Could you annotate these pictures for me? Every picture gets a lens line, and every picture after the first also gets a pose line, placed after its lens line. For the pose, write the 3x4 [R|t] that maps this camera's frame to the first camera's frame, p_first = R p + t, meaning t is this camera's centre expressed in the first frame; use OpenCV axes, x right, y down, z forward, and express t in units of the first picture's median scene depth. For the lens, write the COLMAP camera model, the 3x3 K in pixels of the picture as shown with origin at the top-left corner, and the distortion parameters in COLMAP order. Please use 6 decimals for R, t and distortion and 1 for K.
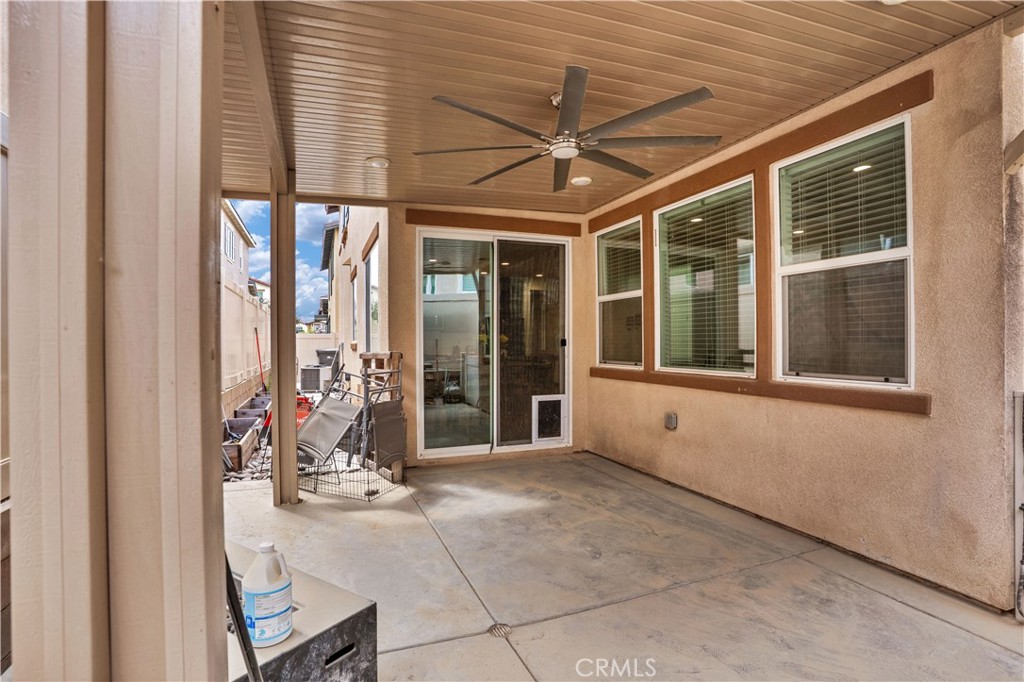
lens RADIAL K [[518.6, 0, 509.5], [0, 518.6, 345.2], [0, 0, 1]] dist [-0.077113, 0.036614]
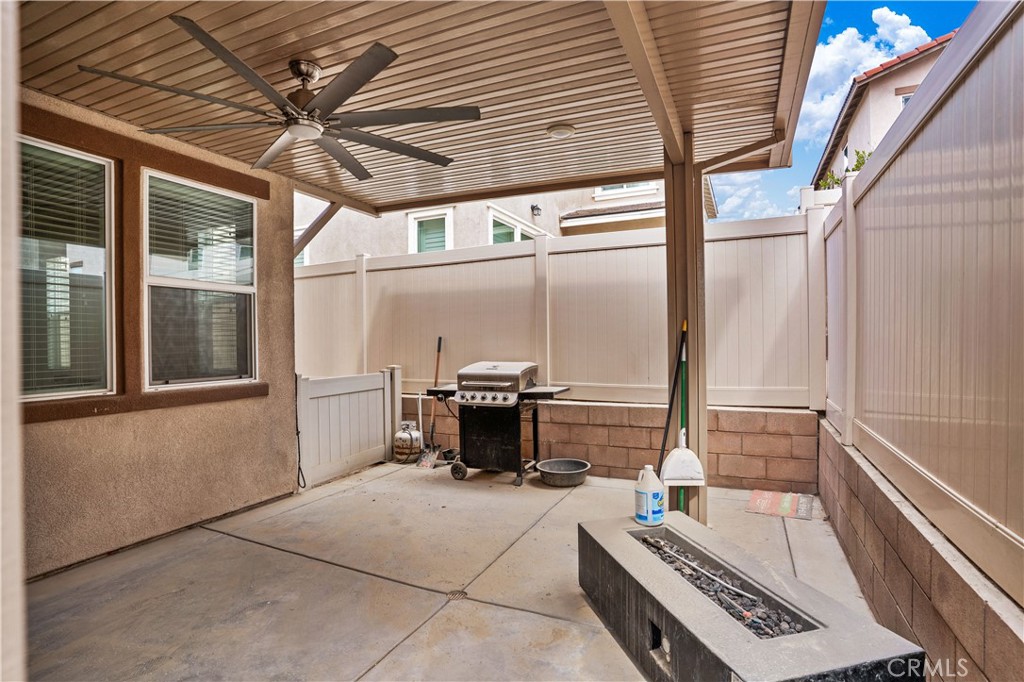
lens RADIAL K [[518.6, 0, 509.5], [0, 518.6, 345.2], [0, 0, 1]] dist [-0.077113, 0.036614]
pose [[-0.701017, 0.008570, 0.713093, -0.713175], [0.018220, 0.999817, 0.005895, -0.013481], [-0.712911, 0.017125, -0.701045, 1.304839]]
